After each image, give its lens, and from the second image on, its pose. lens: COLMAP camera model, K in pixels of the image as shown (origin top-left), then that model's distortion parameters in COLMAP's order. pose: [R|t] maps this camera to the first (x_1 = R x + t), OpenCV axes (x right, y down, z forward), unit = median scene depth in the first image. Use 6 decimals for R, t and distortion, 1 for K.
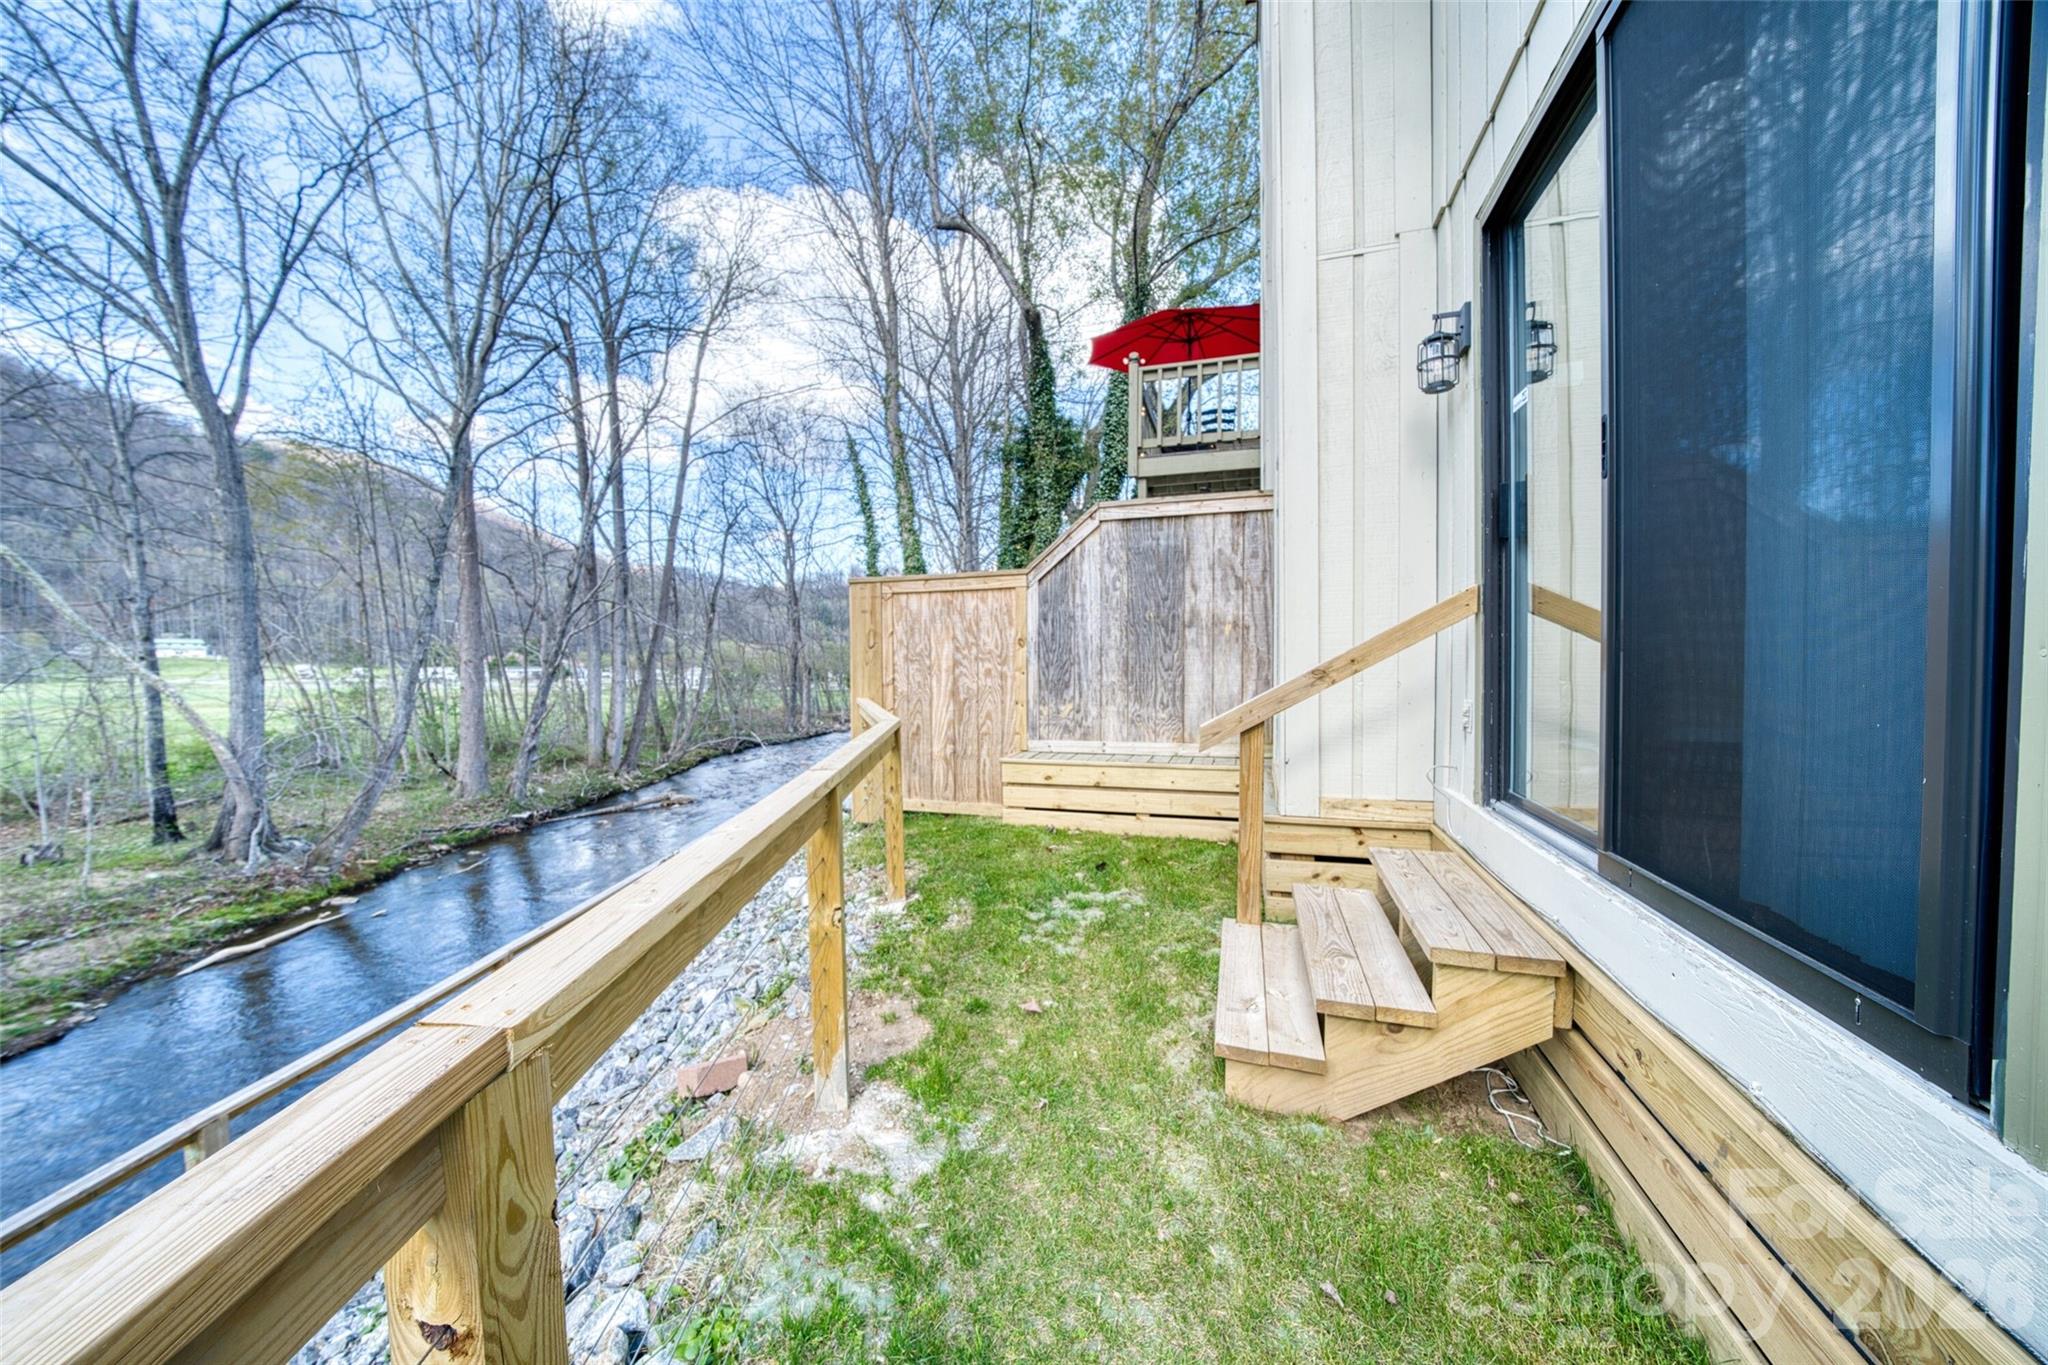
lens RADIAL K [[710.3, 0, 1014.4], [0, 710.3, 687.3], [0, 0, 1]] dist [-0.027042, 0.003456]
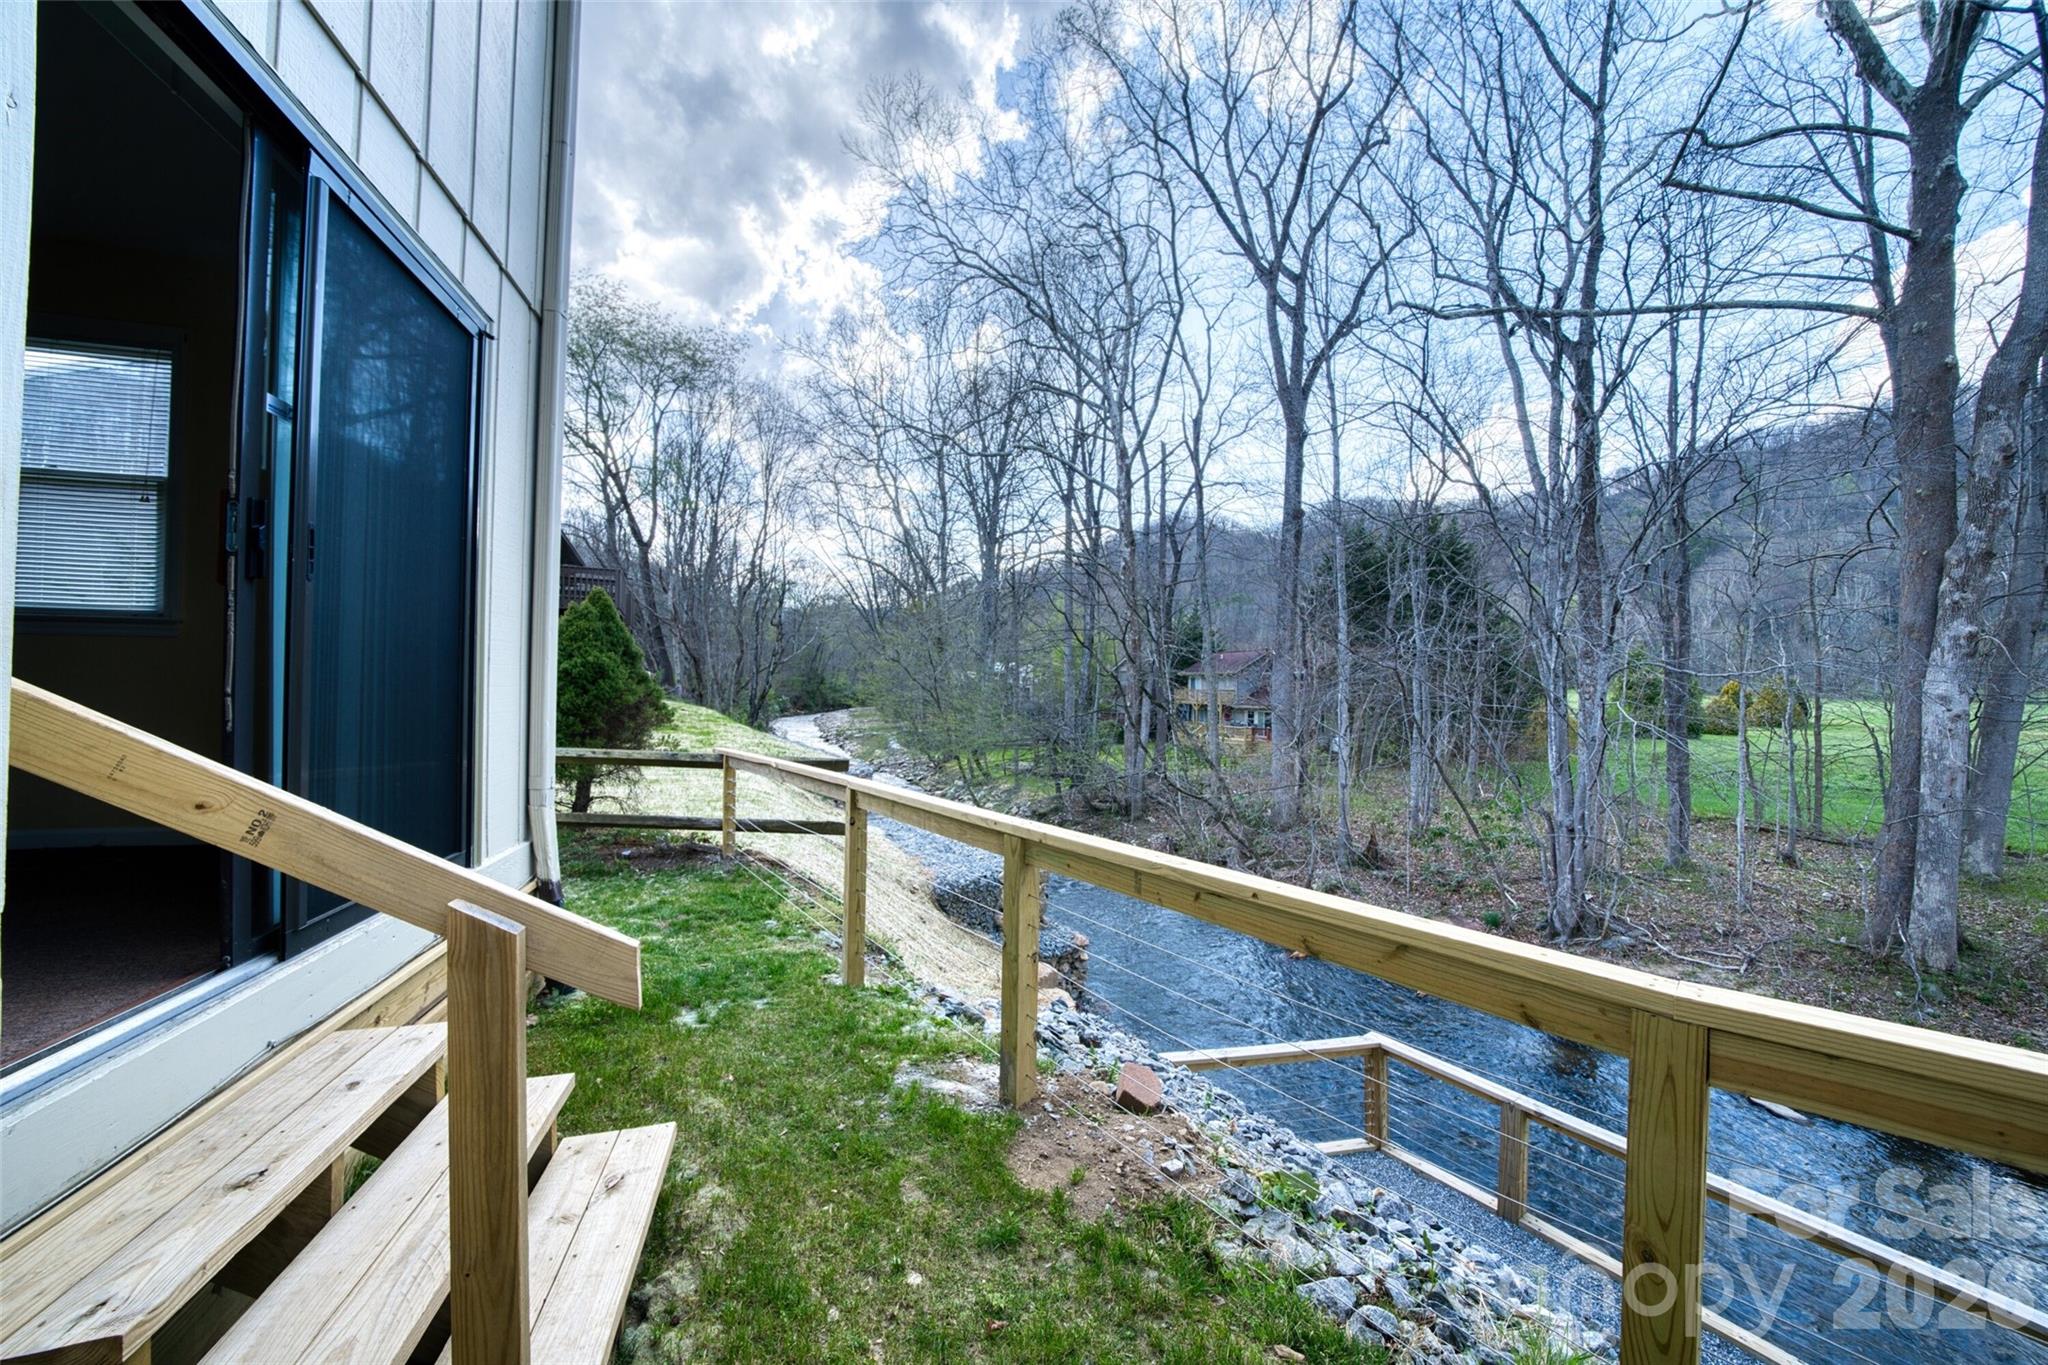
lens RADIAL K [[710.3, 0, 1025.9], [0, 710.3, 685.1], [0, 0, 1]] dist [-0.027042, 0.003456]
pose [[-0.831351, -0.004543, -0.555729, 0.080365], [-0.028281, 0.999017, 0.034141, -0.031273], [0.555027, 0.044100, -0.830663, 0.395680]]
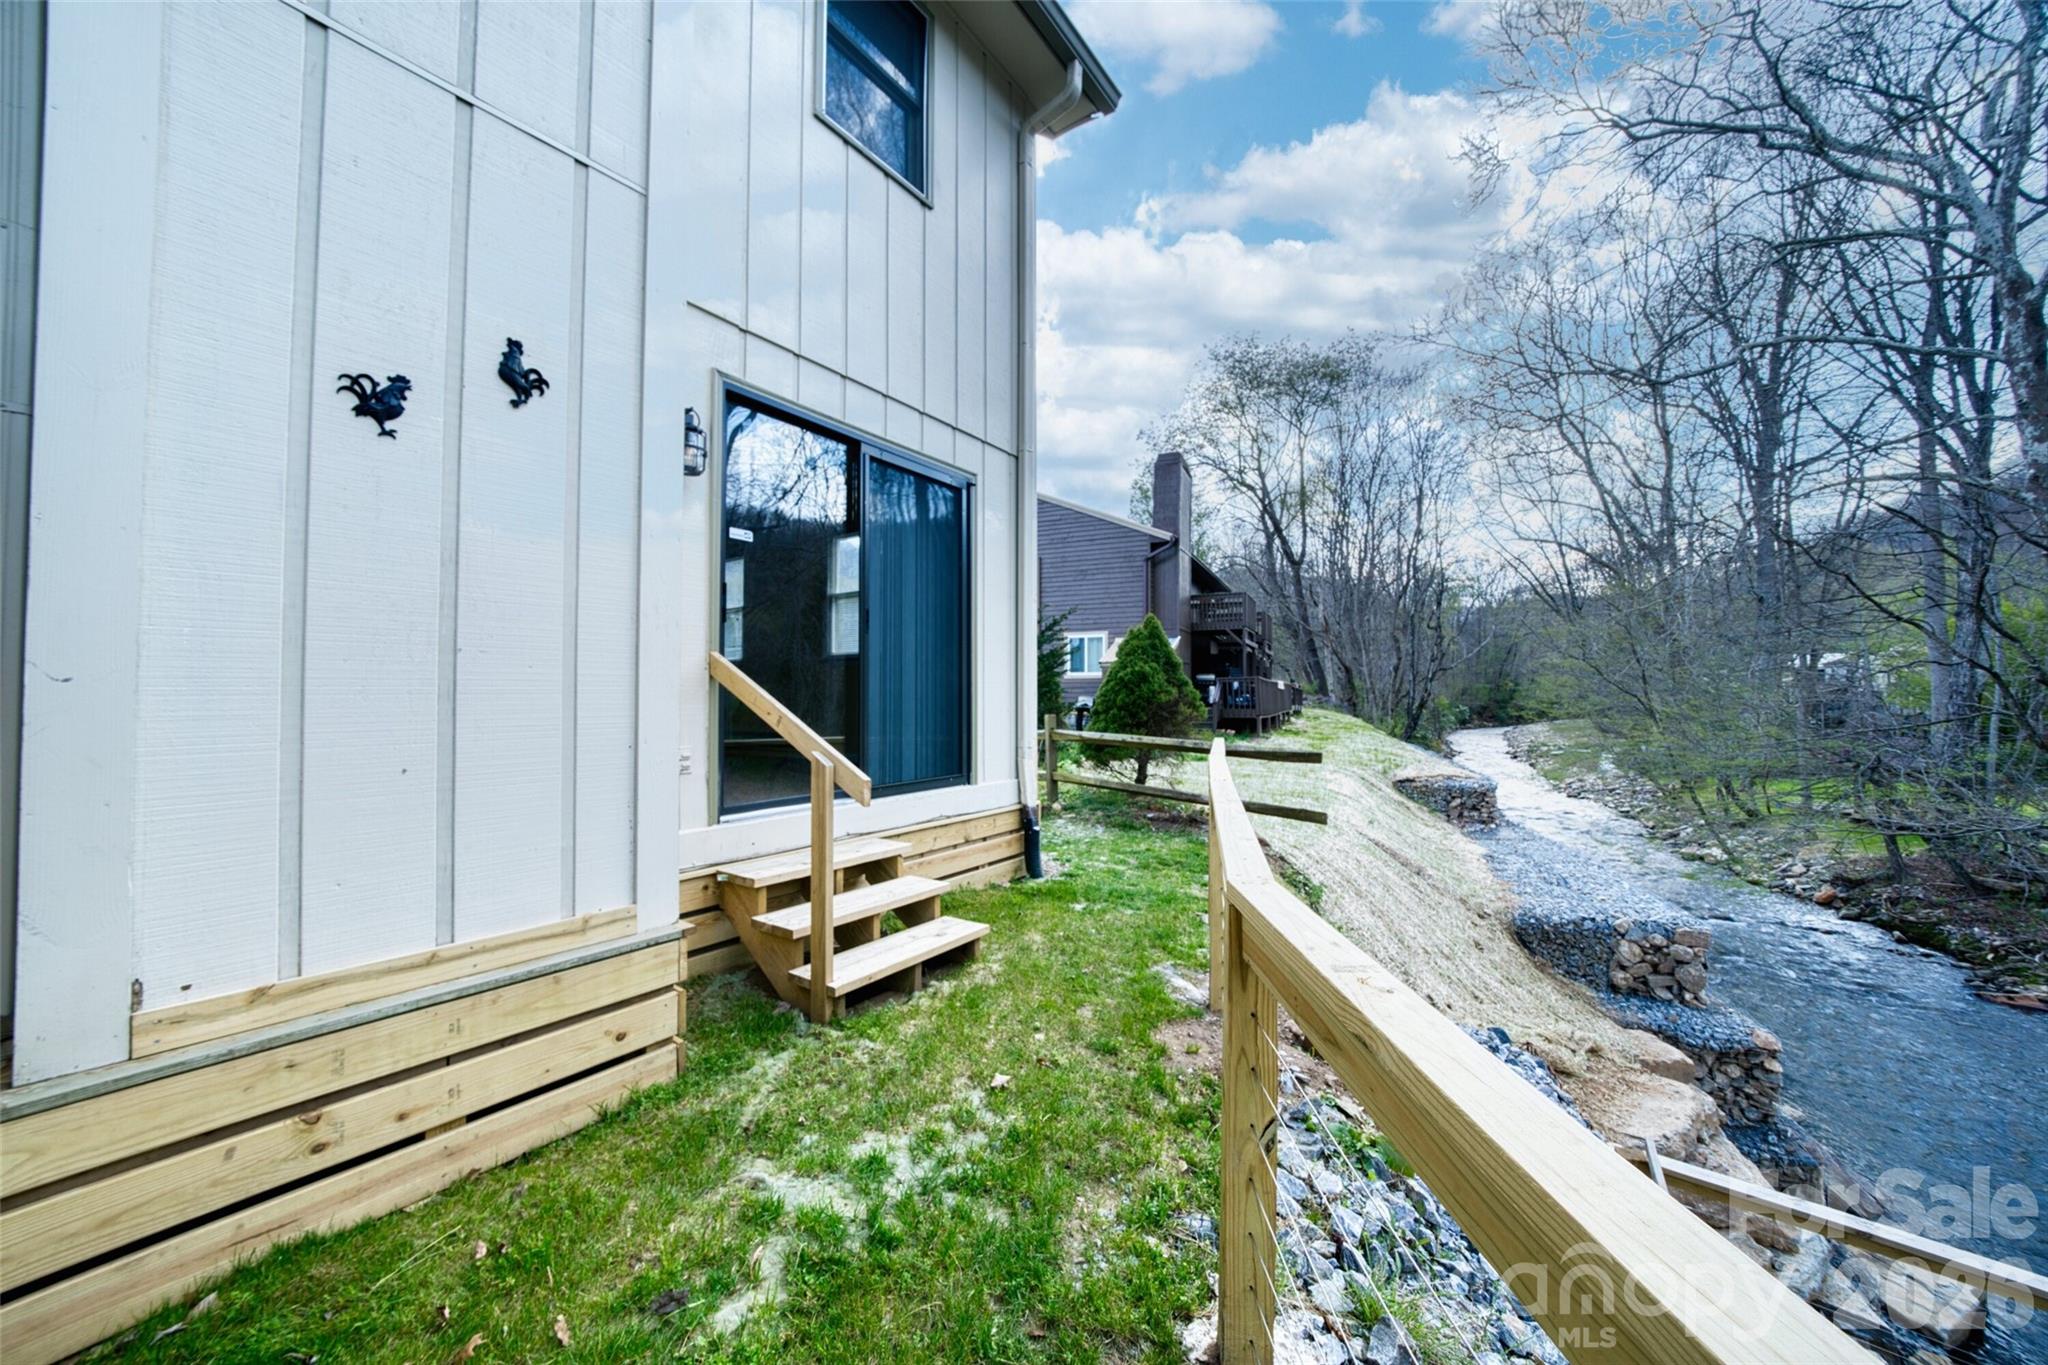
lens RADIAL K [[710.3, 0, 1012.8], [0, 710.3, 683.5], [0, 0, 1]] dist [-0.027042, 0.003456]
pose [[-0.951831, 0.018111, 0.306088, -0.061250], [0.025053, 0.999510, 0.018766, -0.023742], [-0.305598, 0.025531, -0.951818, 0.502136]]
